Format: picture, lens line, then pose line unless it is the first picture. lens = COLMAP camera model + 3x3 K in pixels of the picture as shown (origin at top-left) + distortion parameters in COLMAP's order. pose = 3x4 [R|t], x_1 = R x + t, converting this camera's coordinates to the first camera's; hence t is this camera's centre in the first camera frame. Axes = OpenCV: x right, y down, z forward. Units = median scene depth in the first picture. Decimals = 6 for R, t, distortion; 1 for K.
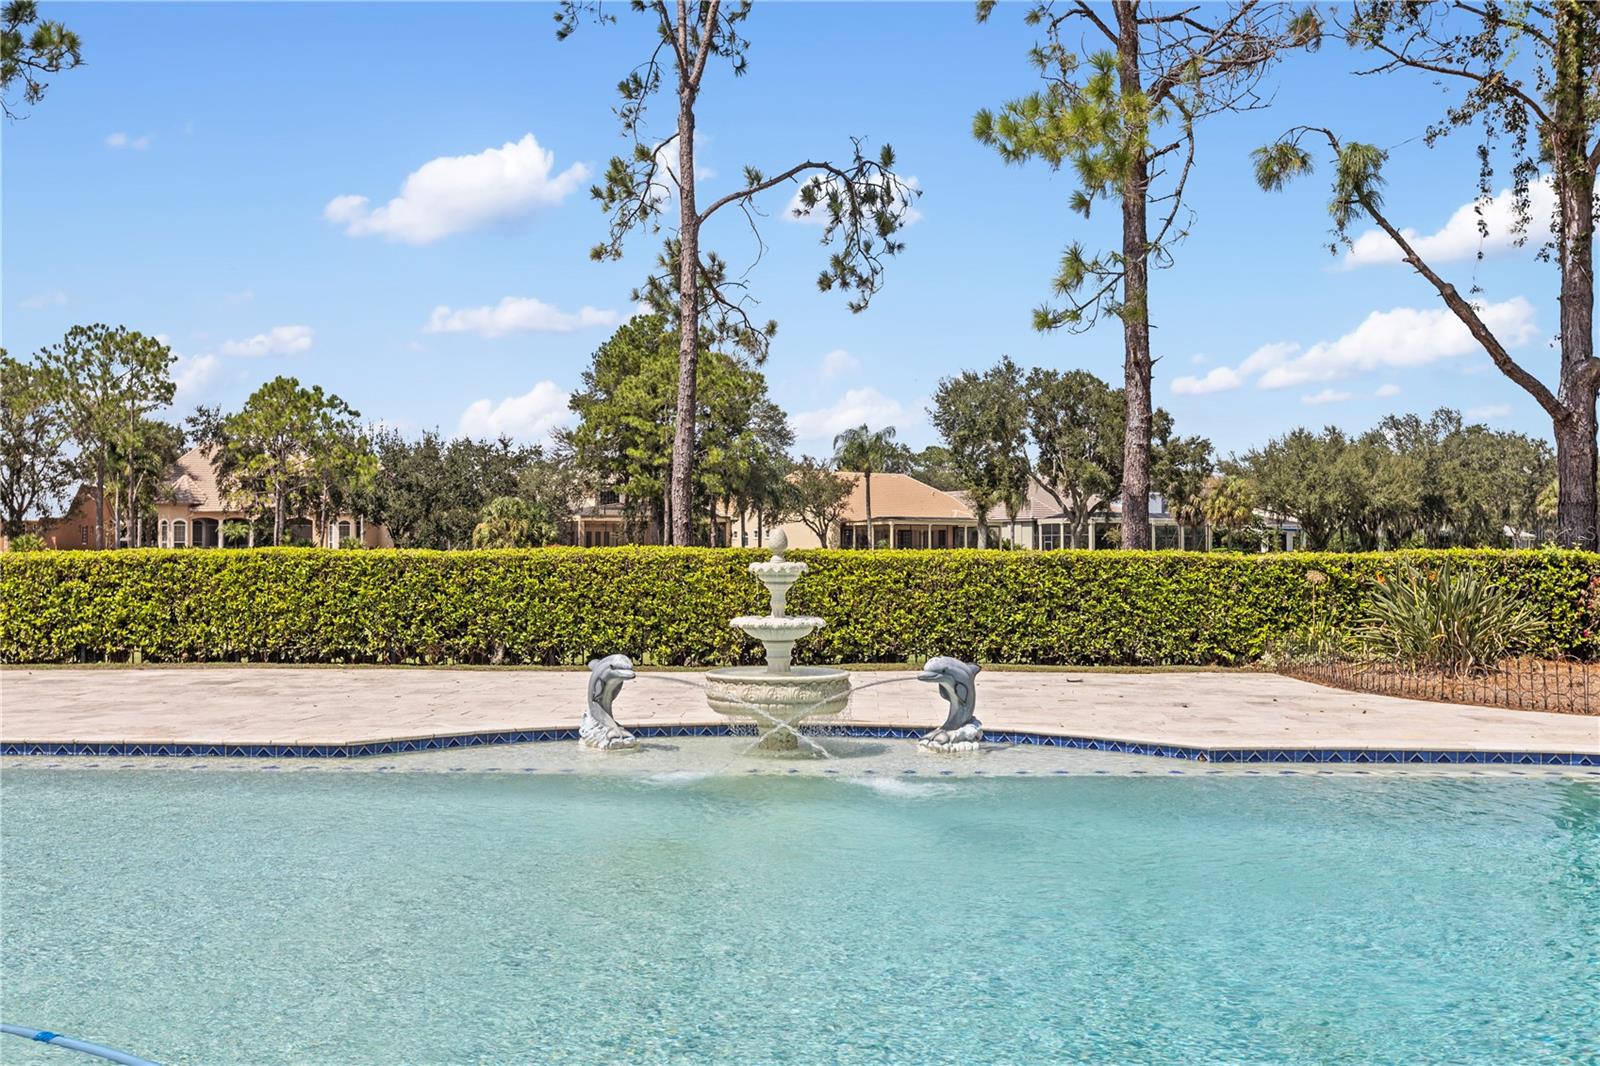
lens RADIAL K [[1527.2, 0, 800.0], [0, 1527.2, 533.0], [0, 0, 1]] dist [-0.010522, -0.020230]
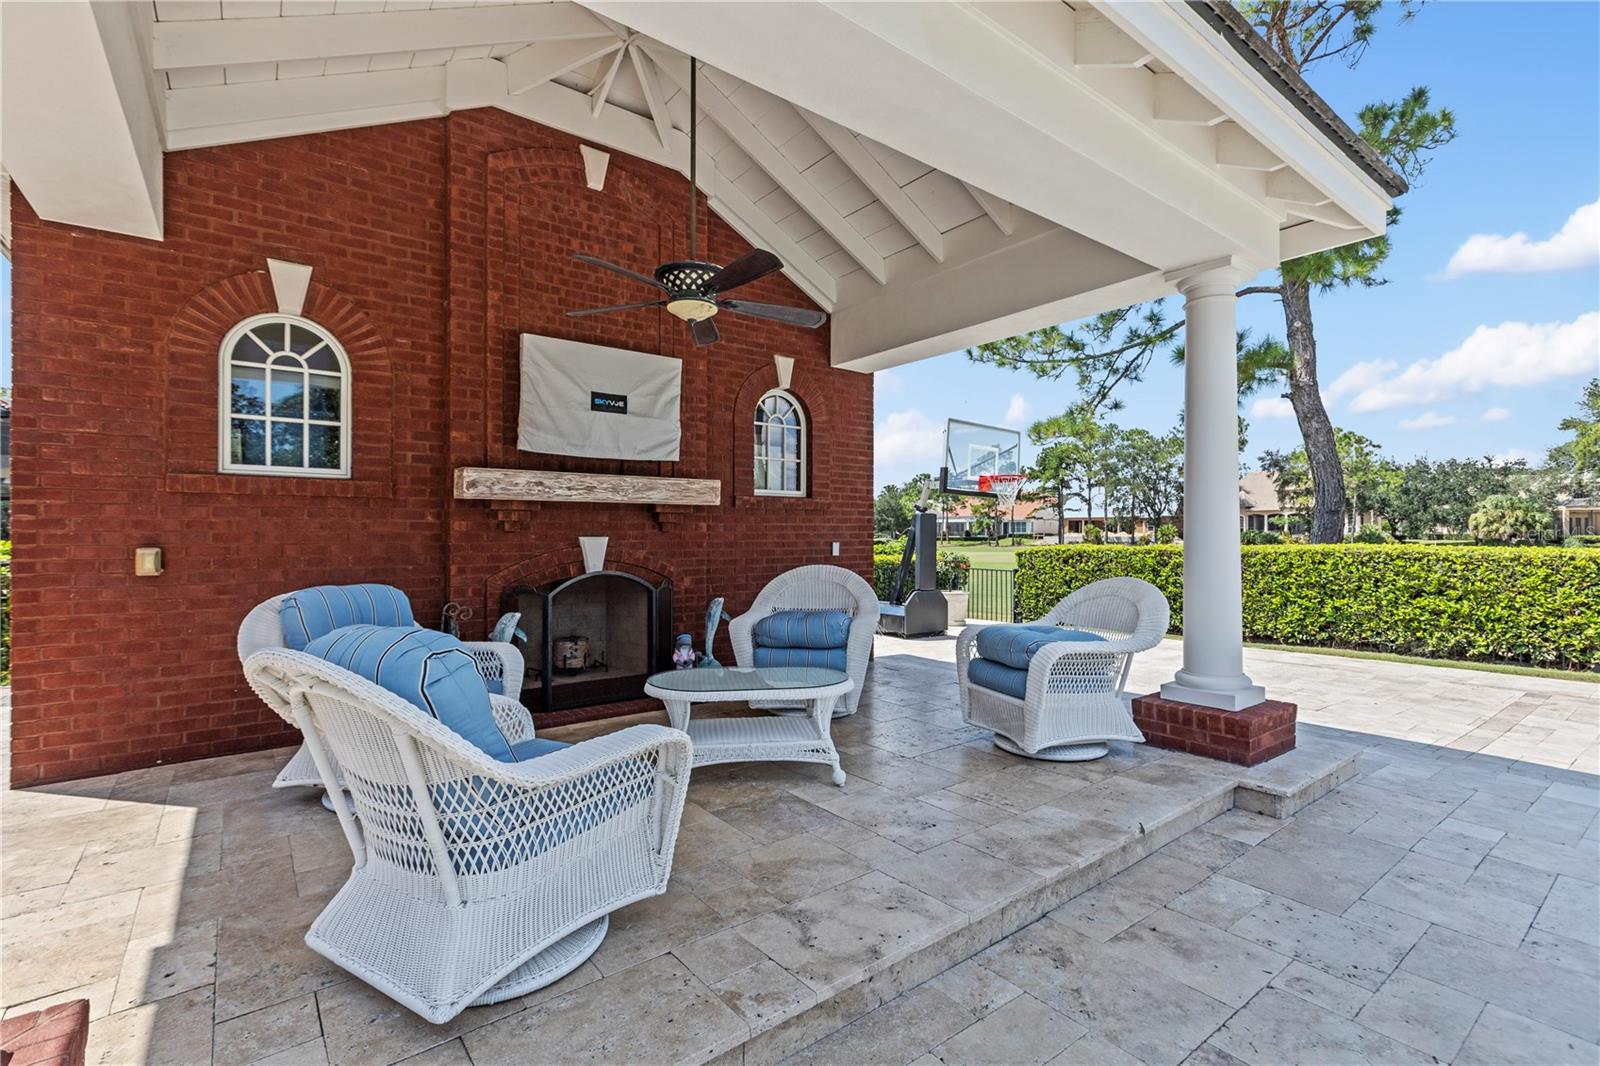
lens RADIAL K [[715.6, 0, 798.0], [0, 715.6, 528.6], [0, 0, 1]] dist [0.002262, 0.000544]
pose [[0.633195, -0.006152, -0.773968, -0.110747], [0.011875, 0.999928, 0.001767, -0.000995], [0.773901, -0.010310, 0.633223, 0.065983]]
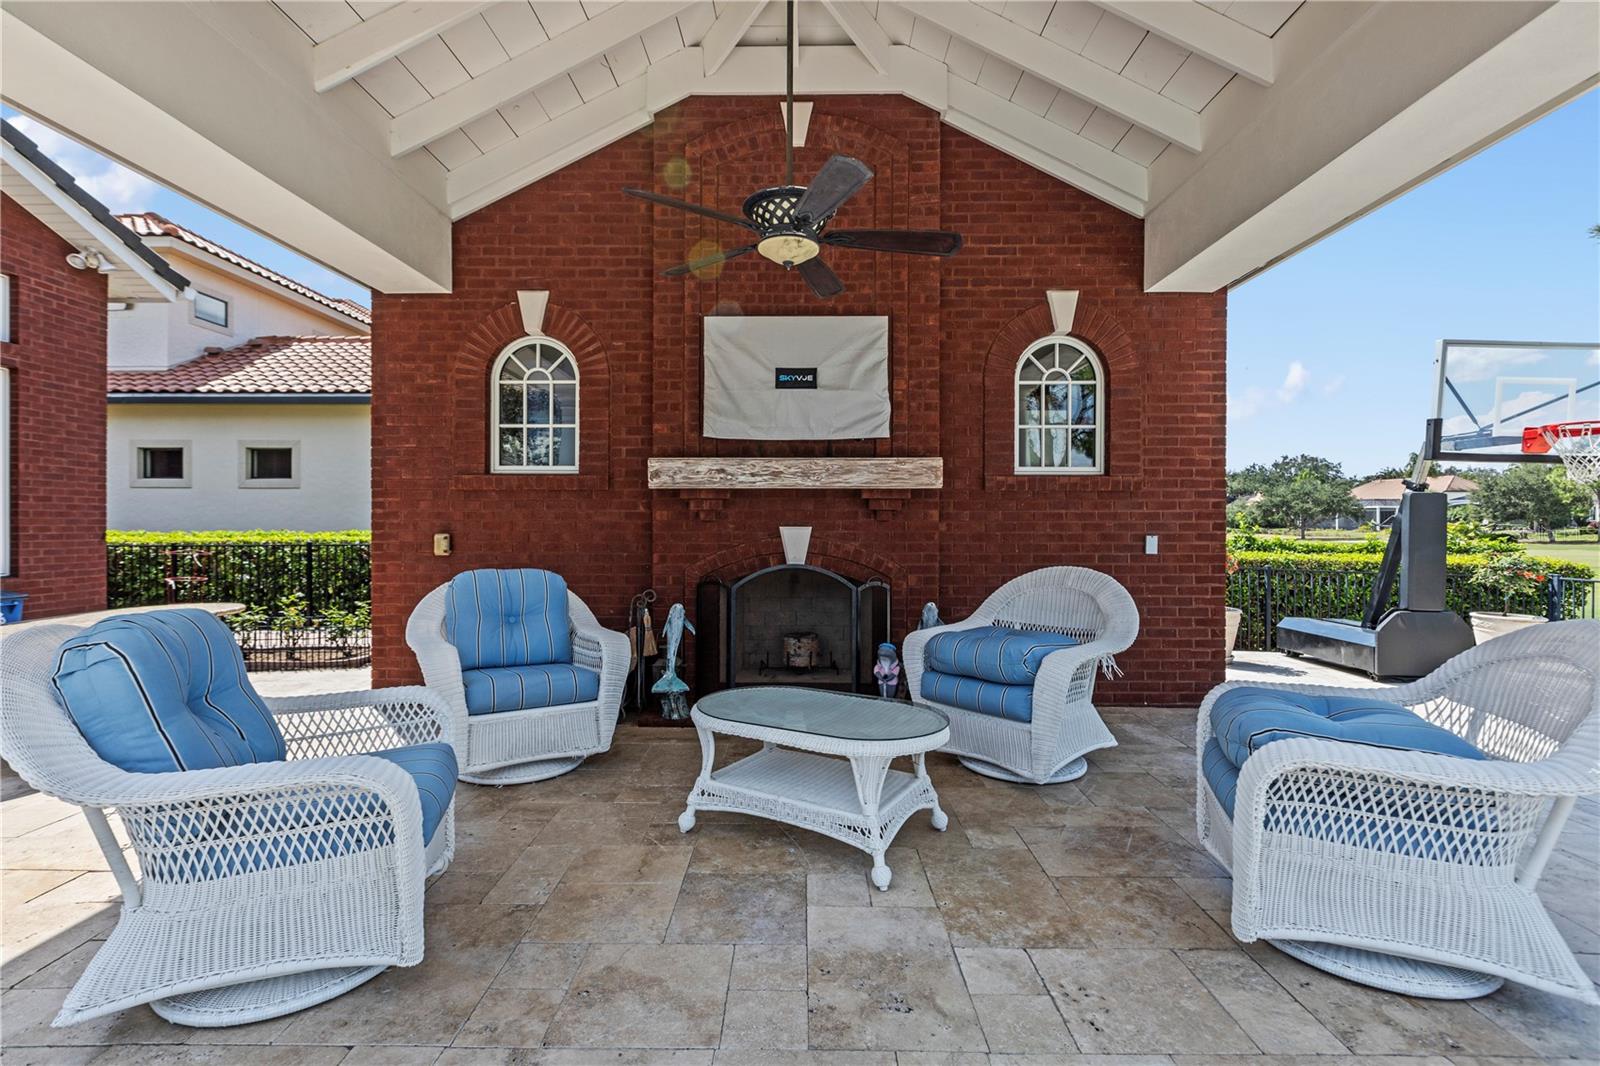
lens RADIAL K [[718.3, 0, 794.2], [0, 718.3, 524.3], [0, 0, 1]] dist [0.001507, 0.000184]
pose [[0.017537, 0.000441, -0.999846, -0.112356], [0.013385, 0.999910, 0.000676, -0.000694], [0.999757, -0.013394, 0.017529, 0.085021]]
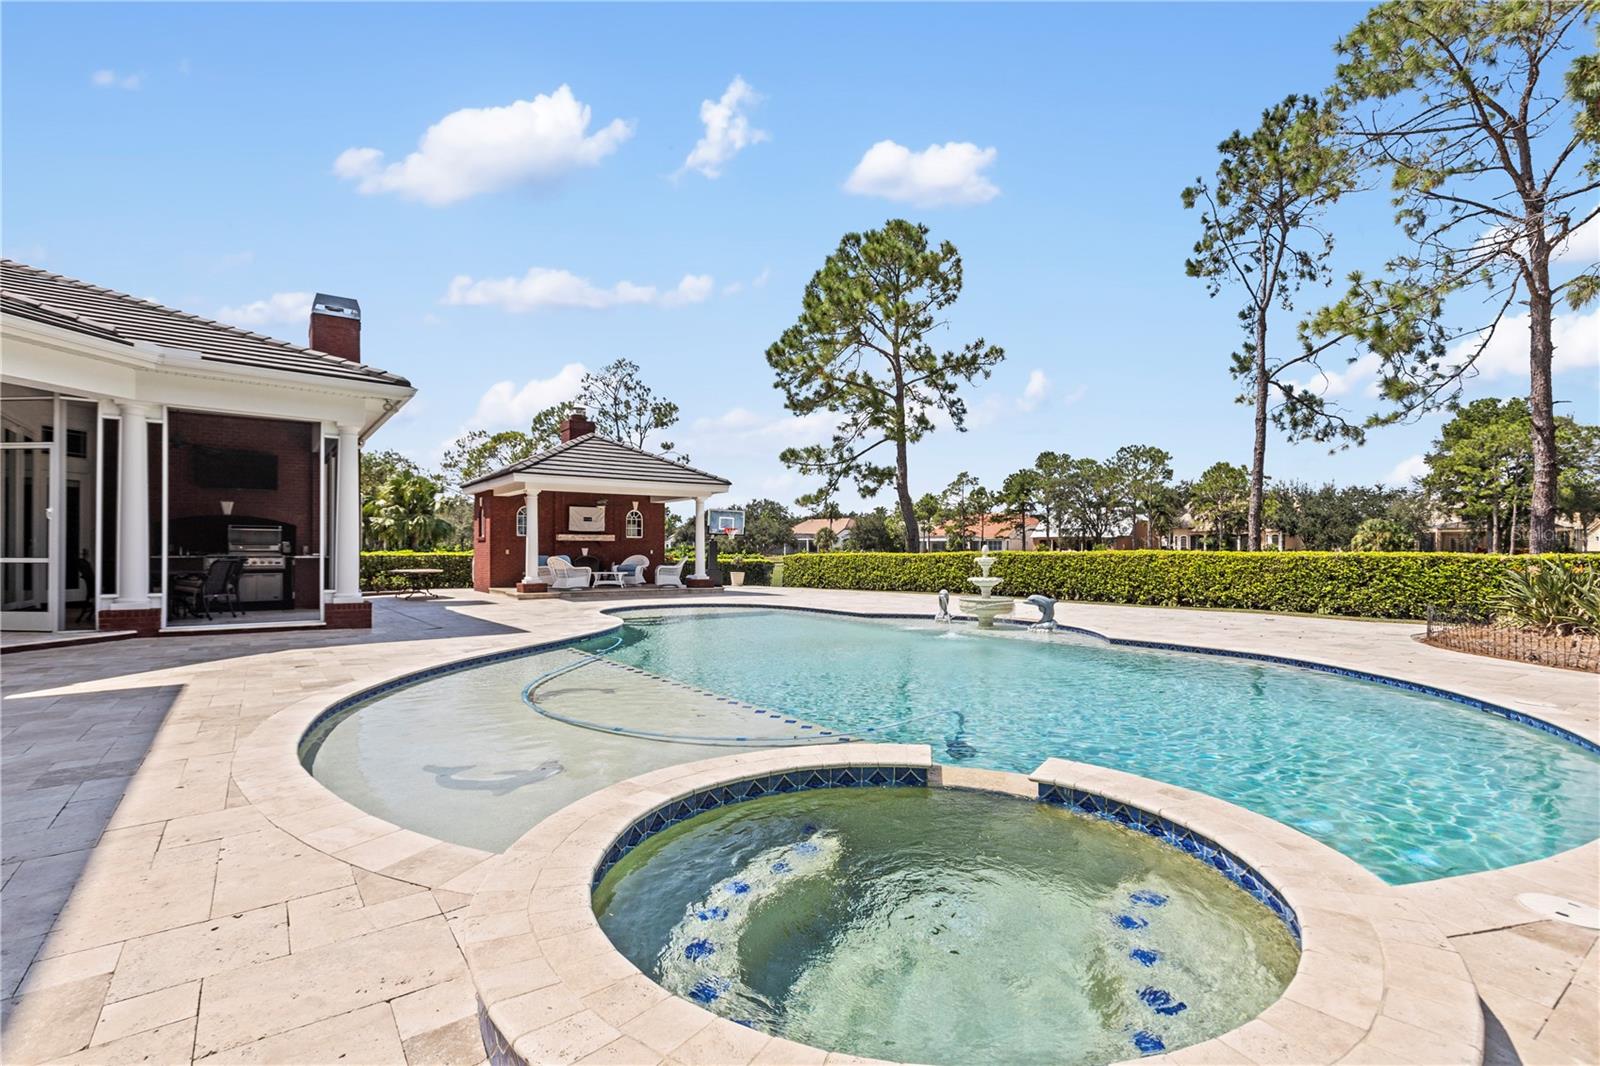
lens RADIAL K [[747.1, 0, 842.9], [0, 747.1, 550.1], [0, 0, 1]] dist [0.031559, 0.000201]
pose [[0.657790, -0.002273, -0.753198, 0.069821], [0.010516, 0.999926, 0.006166, -0.000468], [0.753128, -0.011977, 0.657765, -0.006335]]
